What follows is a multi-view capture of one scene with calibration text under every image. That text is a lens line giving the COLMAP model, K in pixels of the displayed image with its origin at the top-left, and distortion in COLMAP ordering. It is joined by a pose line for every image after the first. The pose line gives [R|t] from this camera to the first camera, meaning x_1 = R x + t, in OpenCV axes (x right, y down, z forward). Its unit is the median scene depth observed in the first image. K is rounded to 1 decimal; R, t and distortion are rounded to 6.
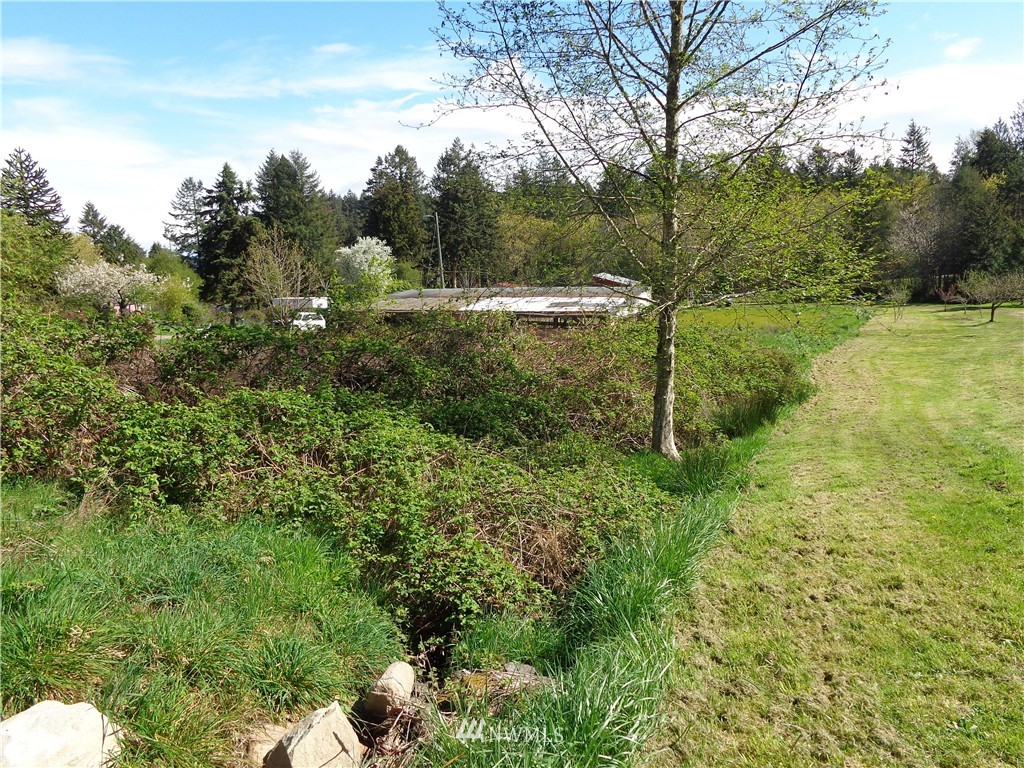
lens RADIAL K [[754.5, 0, 512.0], [0, 754.5, 384.0], [0, 0, 1]] dist [0.000555, 0.002086]
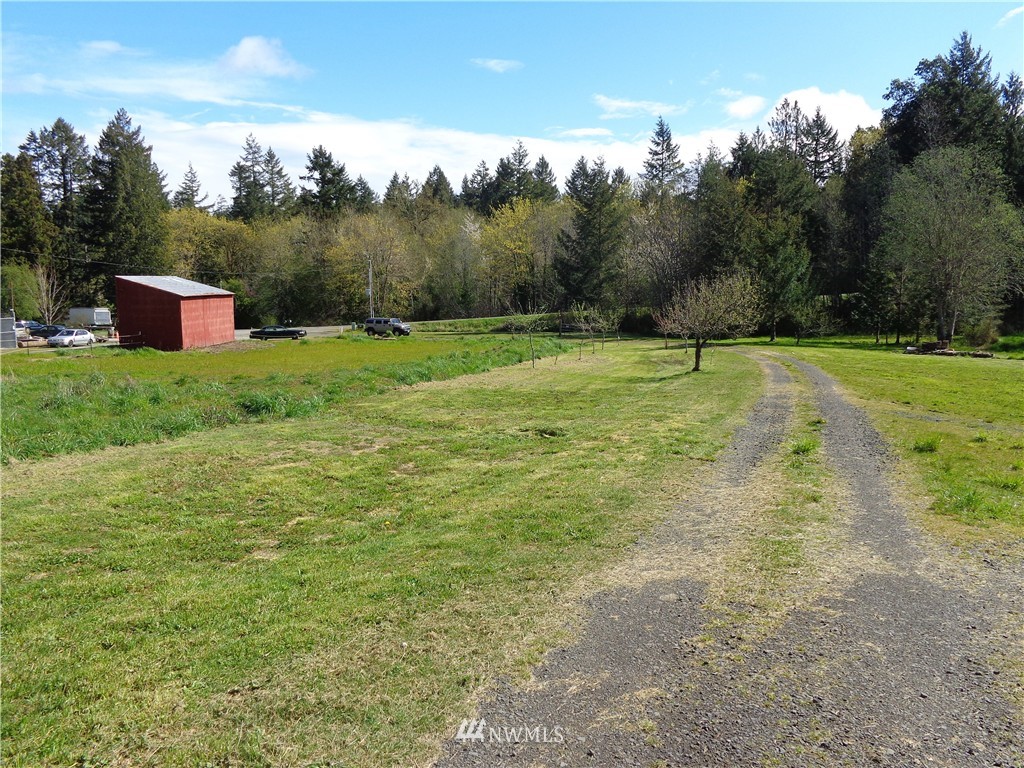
lens RADIAL K [[754.5, 0, 512.0], [0, 754.5, 384.0], [0, 0, 1]] dist [0.000555, 0.002086]
pose [[0.973491, 0.016065, 0.228160, 0.192004], [-0.004983, 0.998783, -0.049068, -0.021857], [-0.228671, 0.046630, 0.972386, 0.258148]]
